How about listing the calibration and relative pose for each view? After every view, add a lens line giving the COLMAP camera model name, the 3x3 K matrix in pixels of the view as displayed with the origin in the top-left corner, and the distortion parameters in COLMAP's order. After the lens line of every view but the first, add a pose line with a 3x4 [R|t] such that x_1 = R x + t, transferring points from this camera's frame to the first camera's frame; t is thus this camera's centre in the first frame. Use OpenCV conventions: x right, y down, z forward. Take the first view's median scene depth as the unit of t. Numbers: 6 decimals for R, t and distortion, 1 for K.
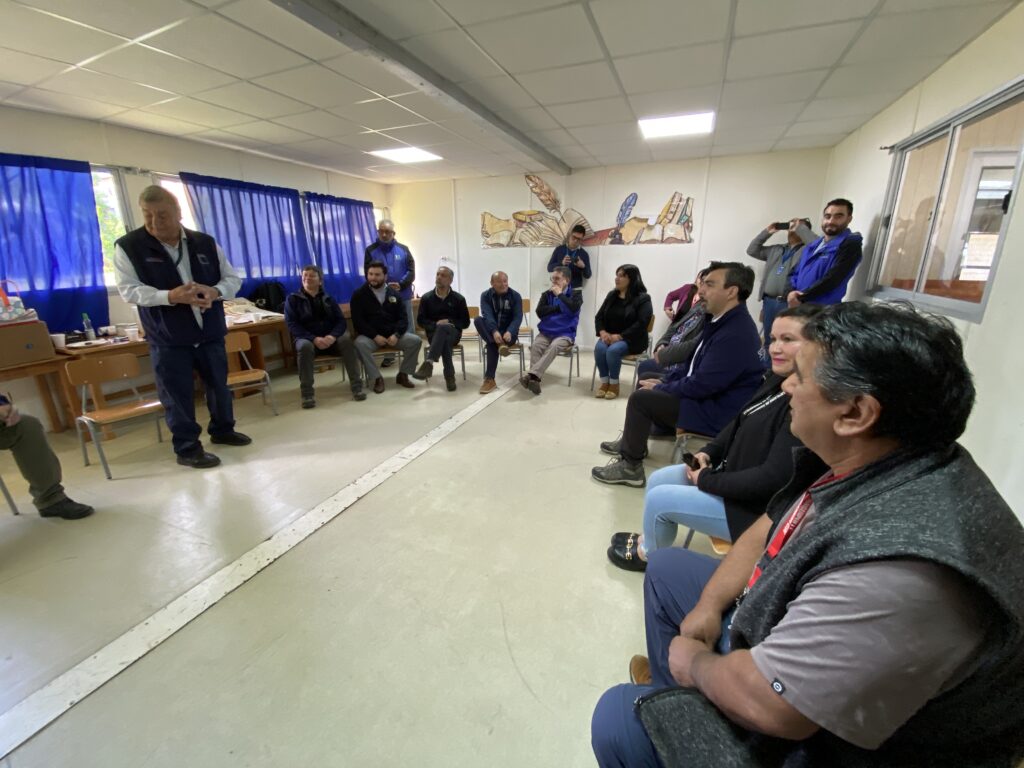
lens RADIAL K [[425.7, 0, 502.7], [0, 425.7, 384.9], [0, 0, 1]] dist [0.022840, -0.000378]
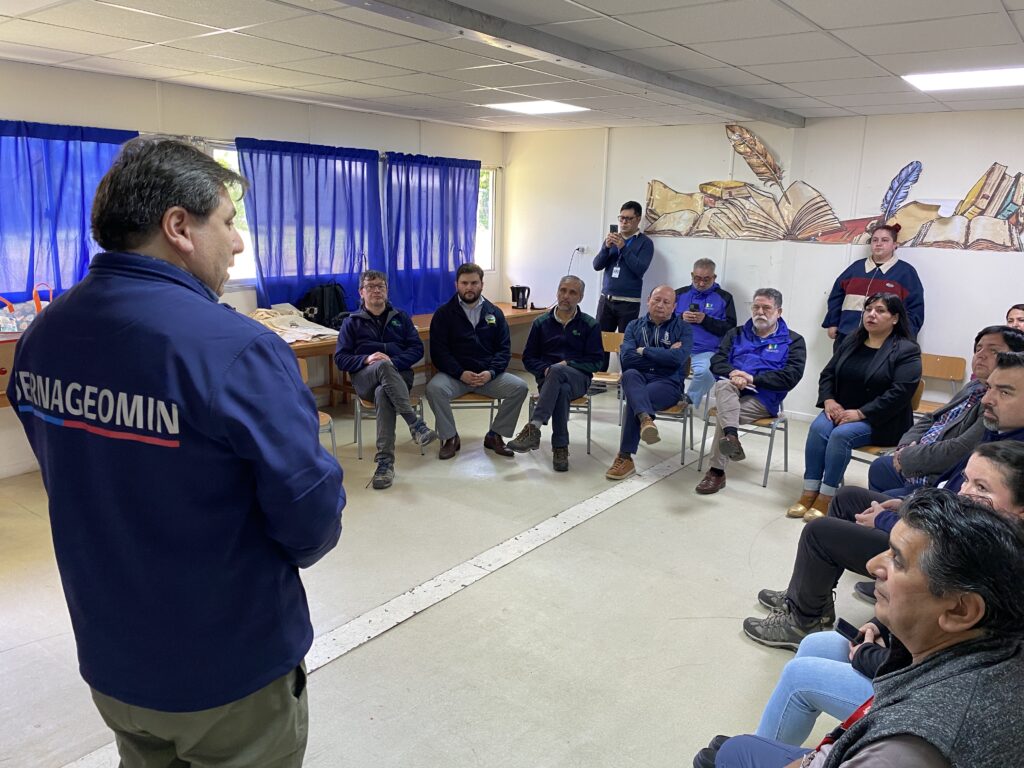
lens RADIAL K [[779.4, 0, 487.0], [0, 779.4, 385.2], [0, 0, 1]] dist [0.000869, -0.002309]
pose [[0.964330, 0.088804, -0.249360, 0.041638], [-0.105760, 0.992846, -0.055417, -0.032250], [0.242655, 0.079812, 0.966824, -0.151112]]
